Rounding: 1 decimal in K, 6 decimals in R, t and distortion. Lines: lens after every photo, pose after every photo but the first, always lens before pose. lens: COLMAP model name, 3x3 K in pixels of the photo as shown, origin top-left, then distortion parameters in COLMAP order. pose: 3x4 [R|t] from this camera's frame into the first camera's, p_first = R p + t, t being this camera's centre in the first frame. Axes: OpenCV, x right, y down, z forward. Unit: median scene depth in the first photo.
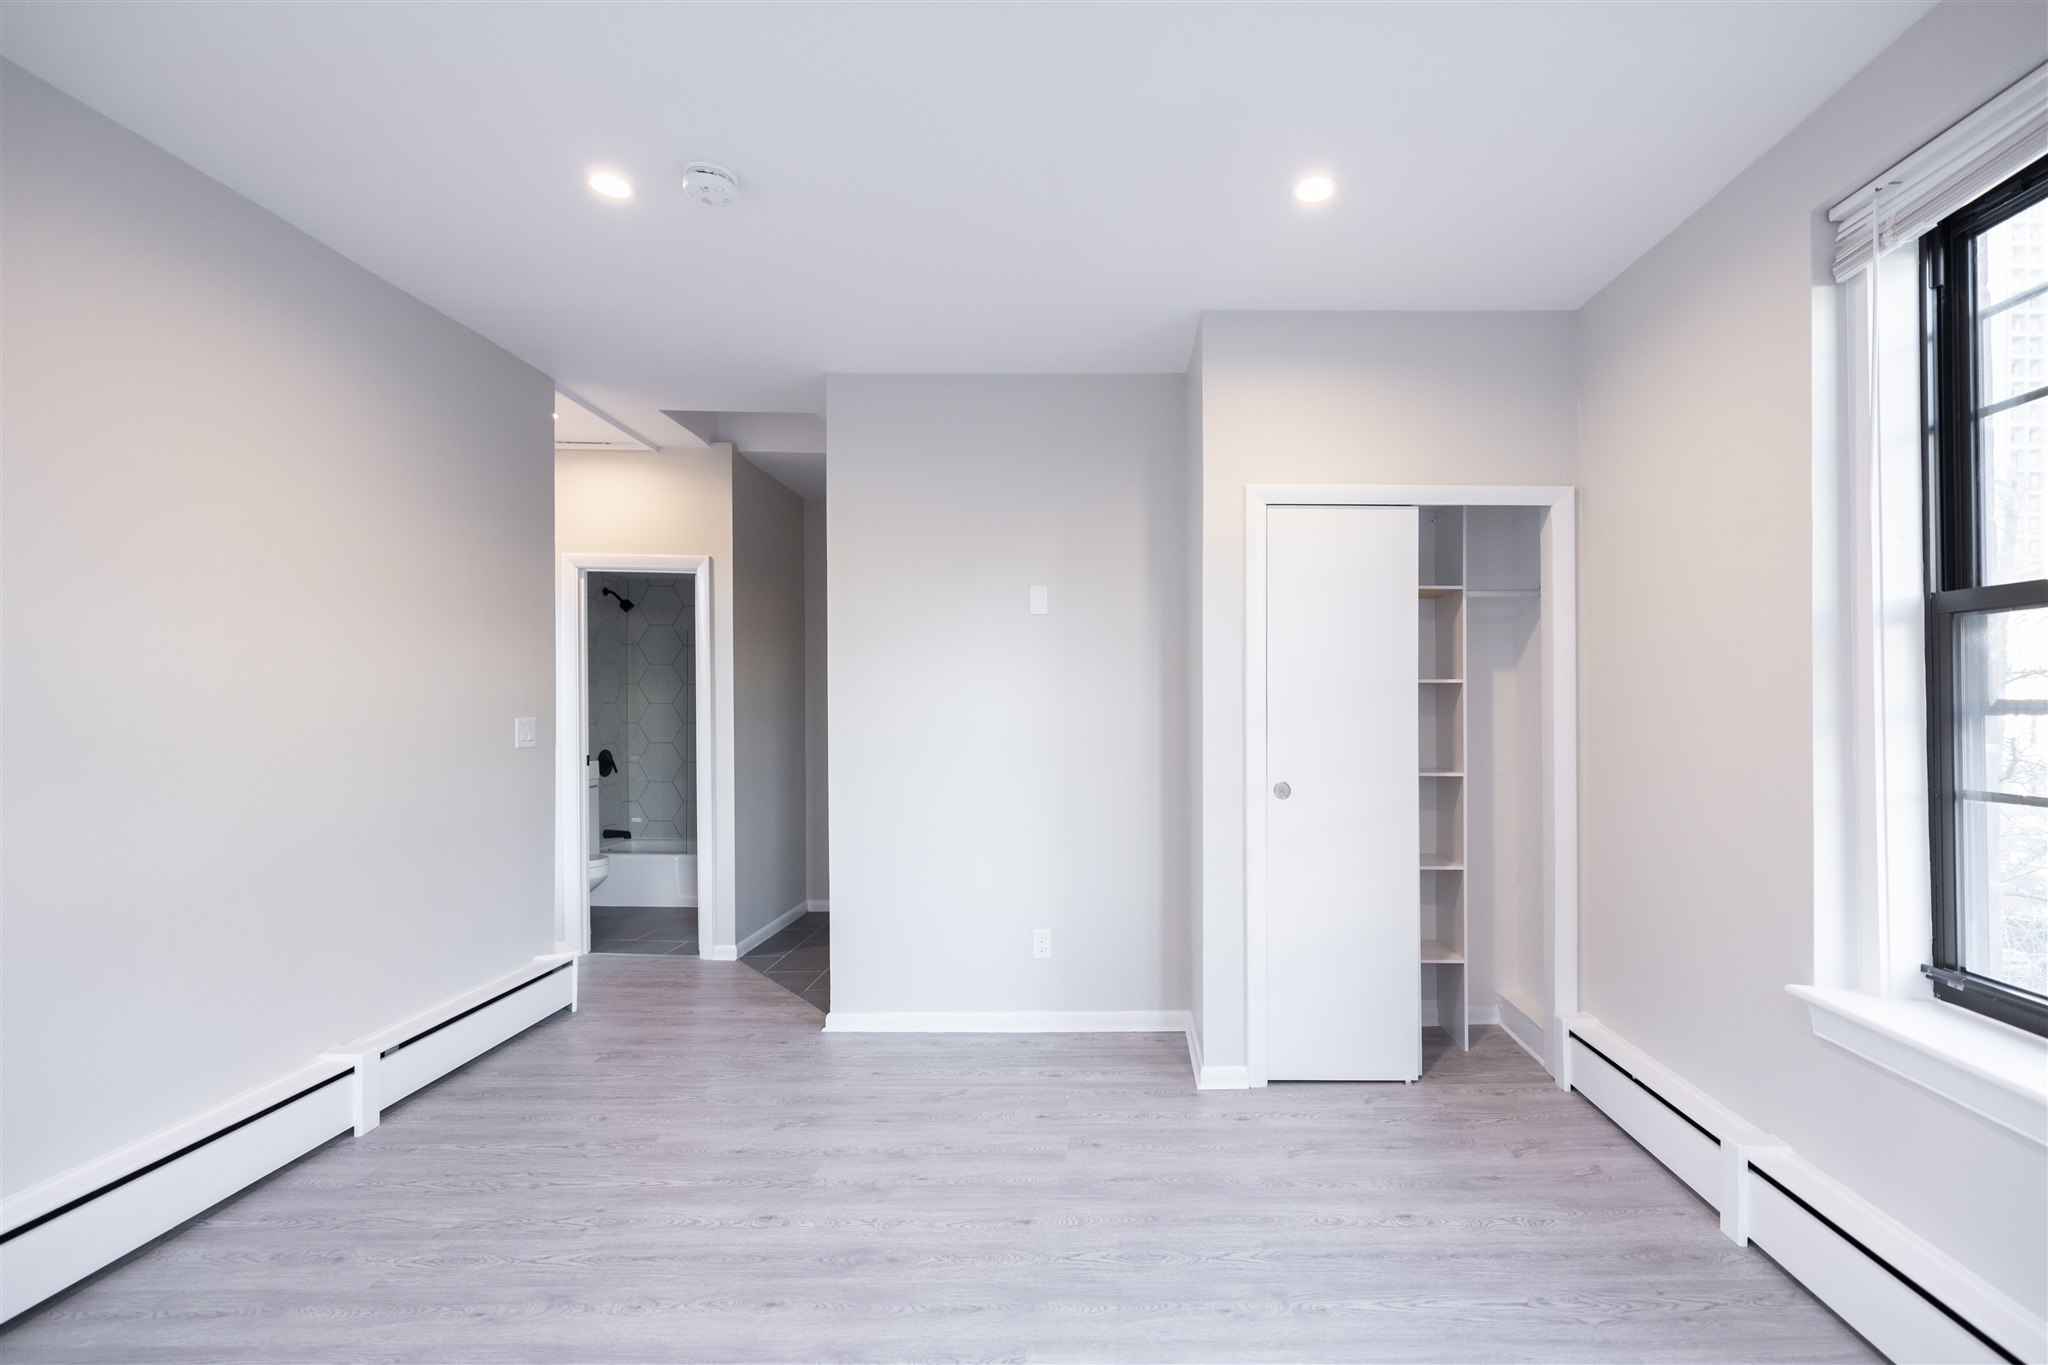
lens RADIAL K [[916.0, 0, 1110.0], [0, 916.0, 681.4], [0, 0, 1]] dist [0.001167, -0.000008]
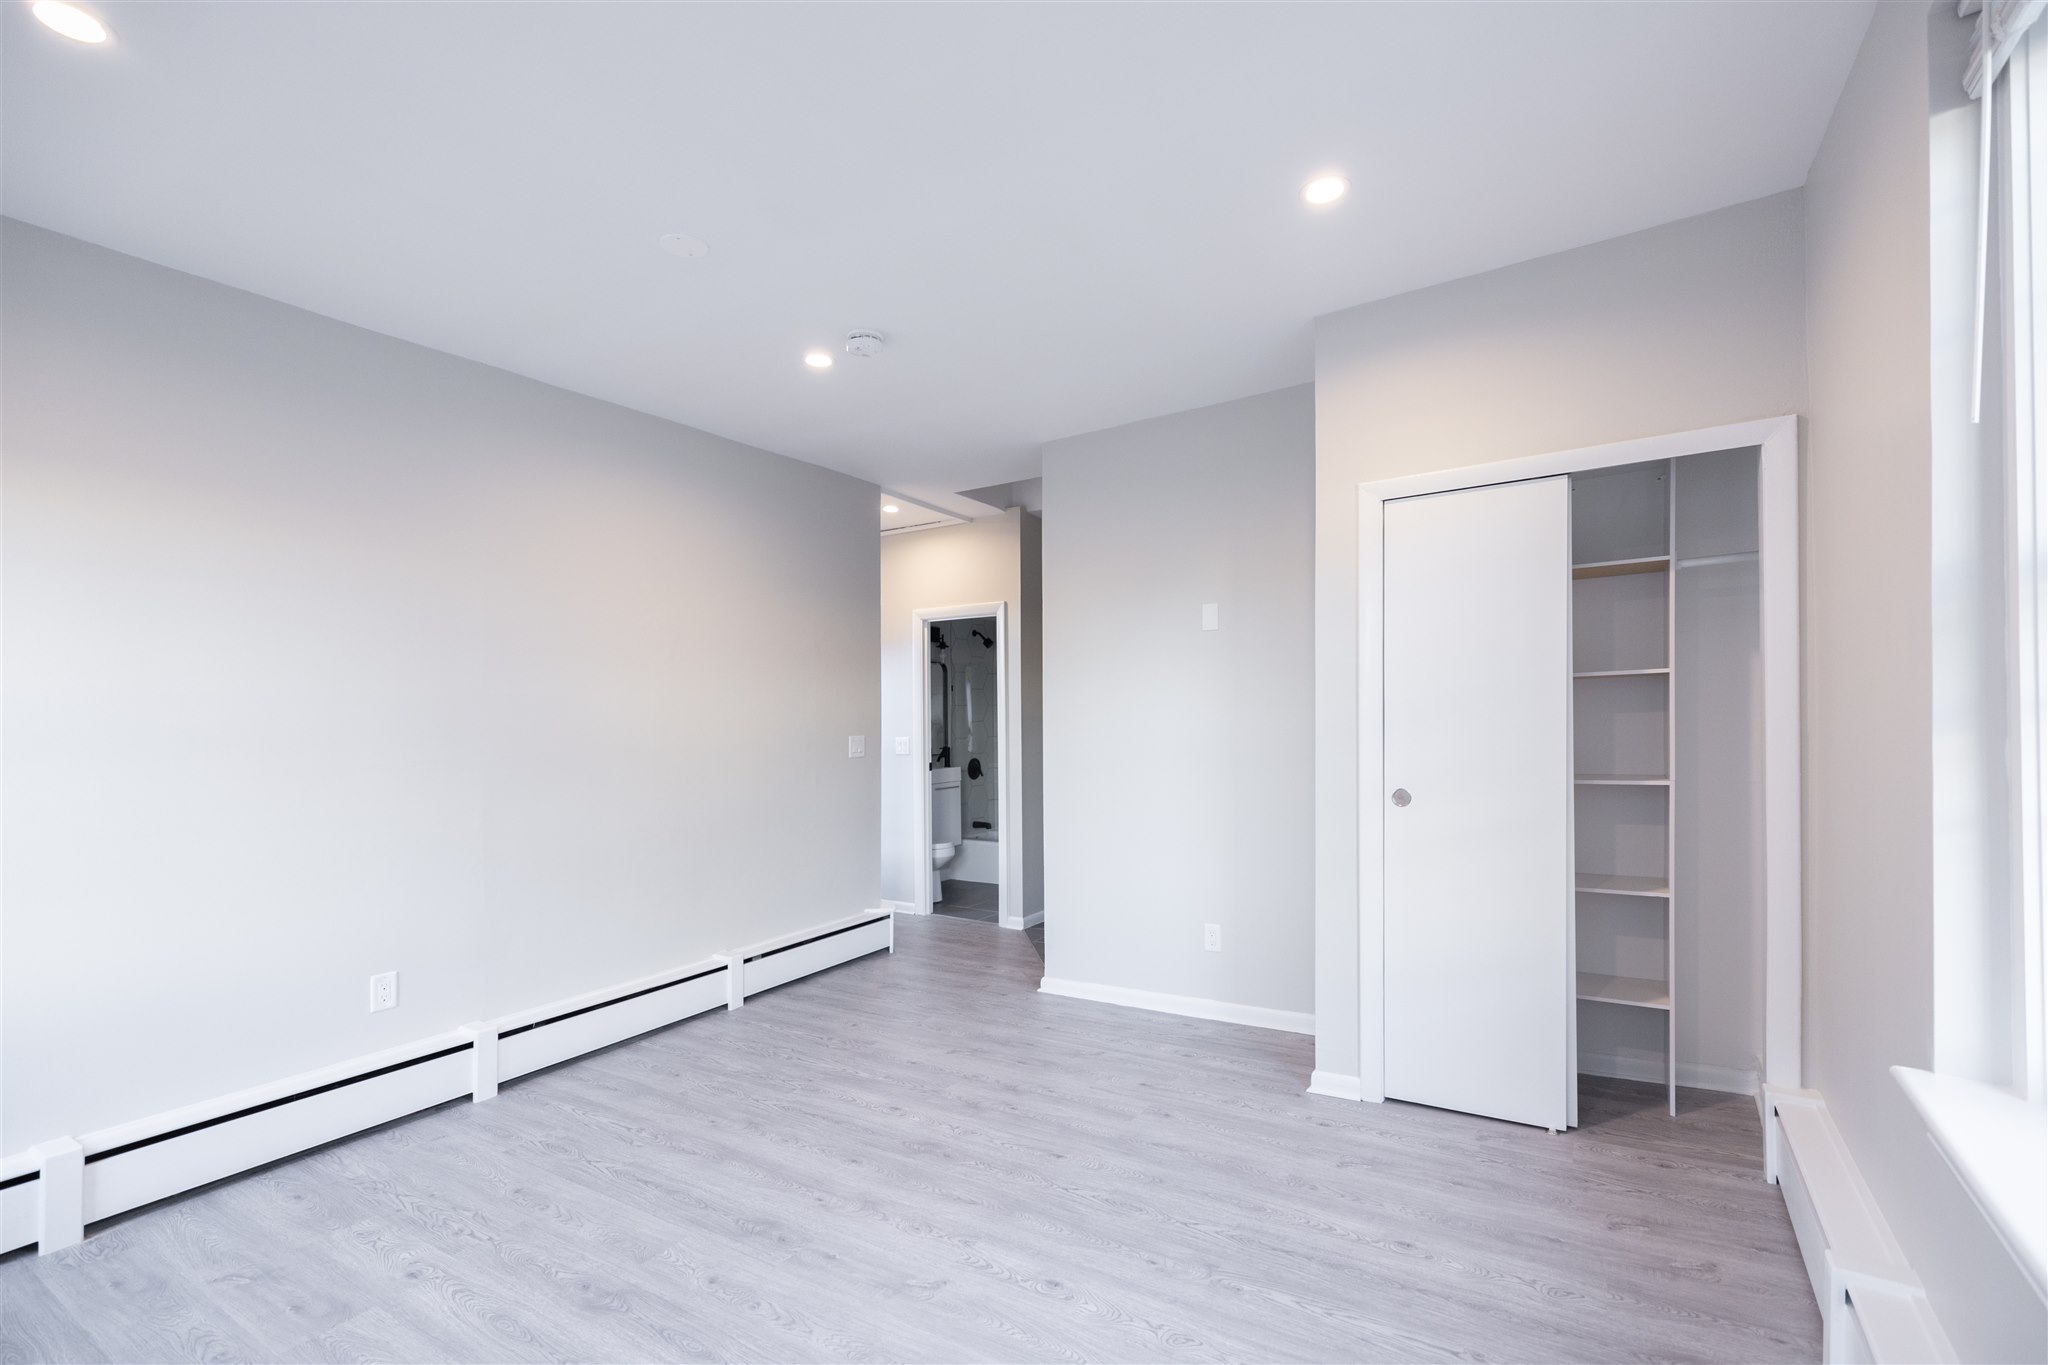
lens RADIAL K [[884.2, 0, 1024.0], [0, 884.2, 682.5], [0, 0, 1]] dist [-0.000578, -0.000434]
pose [[0.843367, -0.051383, -0.534875, 0.402764], [0.046347, 0.998664, -0.022860, 0.002473], [0.535335, -0.005511, 0.844622, 0.012057]]
